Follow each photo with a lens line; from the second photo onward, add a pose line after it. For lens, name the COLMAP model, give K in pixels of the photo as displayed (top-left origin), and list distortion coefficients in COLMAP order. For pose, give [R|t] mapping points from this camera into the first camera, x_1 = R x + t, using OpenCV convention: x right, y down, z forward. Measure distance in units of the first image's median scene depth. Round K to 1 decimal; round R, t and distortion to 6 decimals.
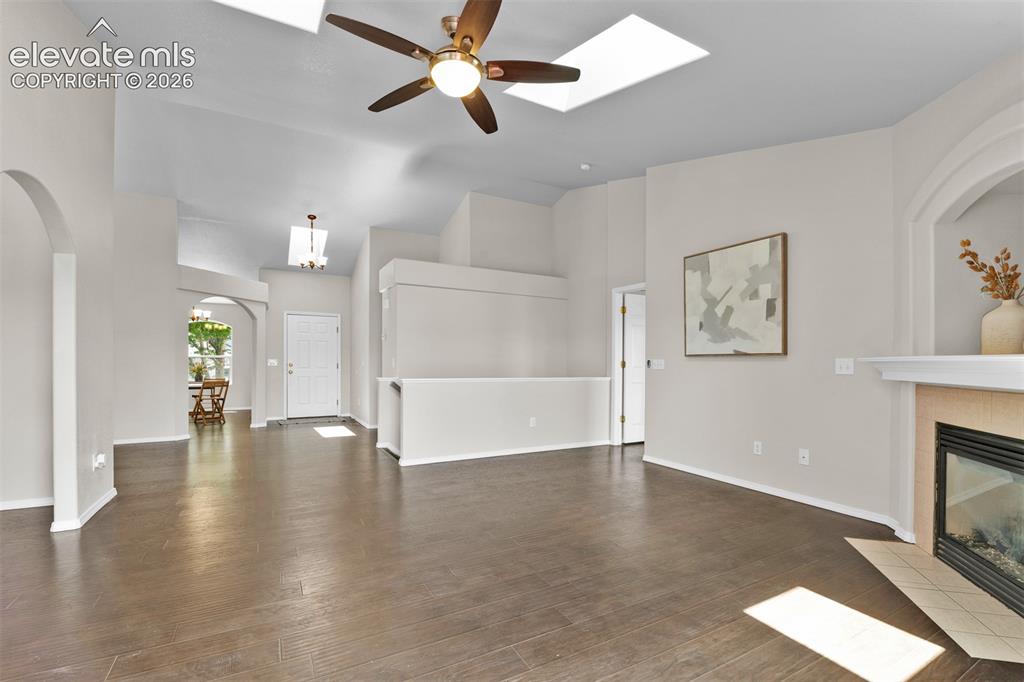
lens RADIAL K [[468.7, 0, 528.7], [0, 468.7, 363.1], [0, 0, 1]] dist [0.000042, -0.000084]
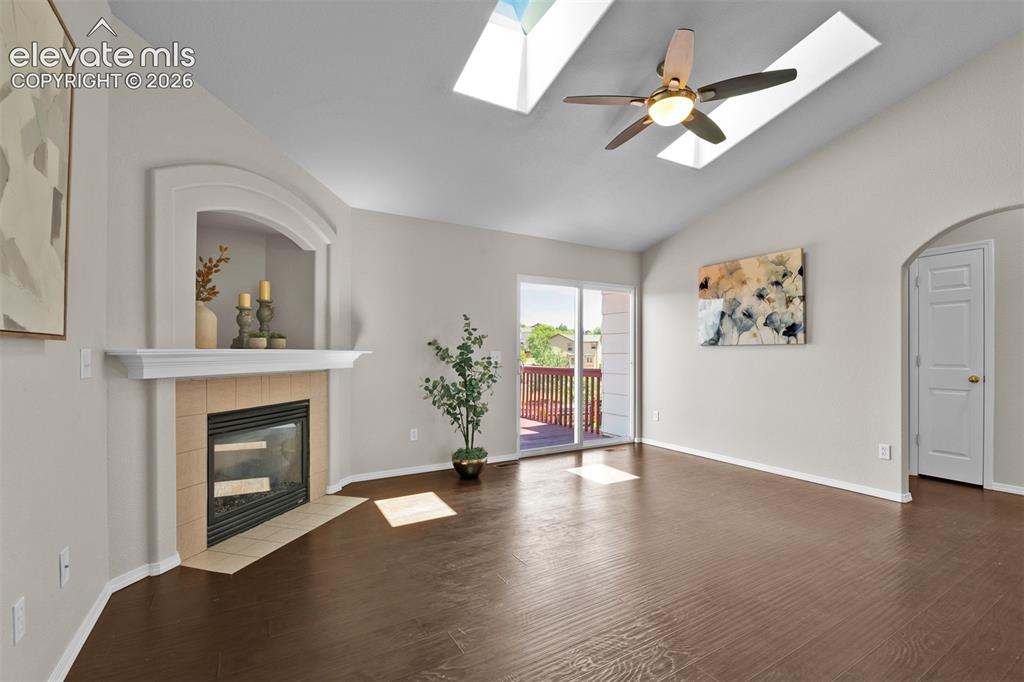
lens RADIAL K [[454.2, 0, 523.2], [0, 454.2, 356.6], [0, 0, 1]] dist [0.002760, -0.000012]
pose [[-0.999823, -0.004802, -0.018184, 0.140273], [-0.005027, 0.999911, 0.012340, -0.009209], [0.018123, 0.012429, -0.999759, 1.332607]]
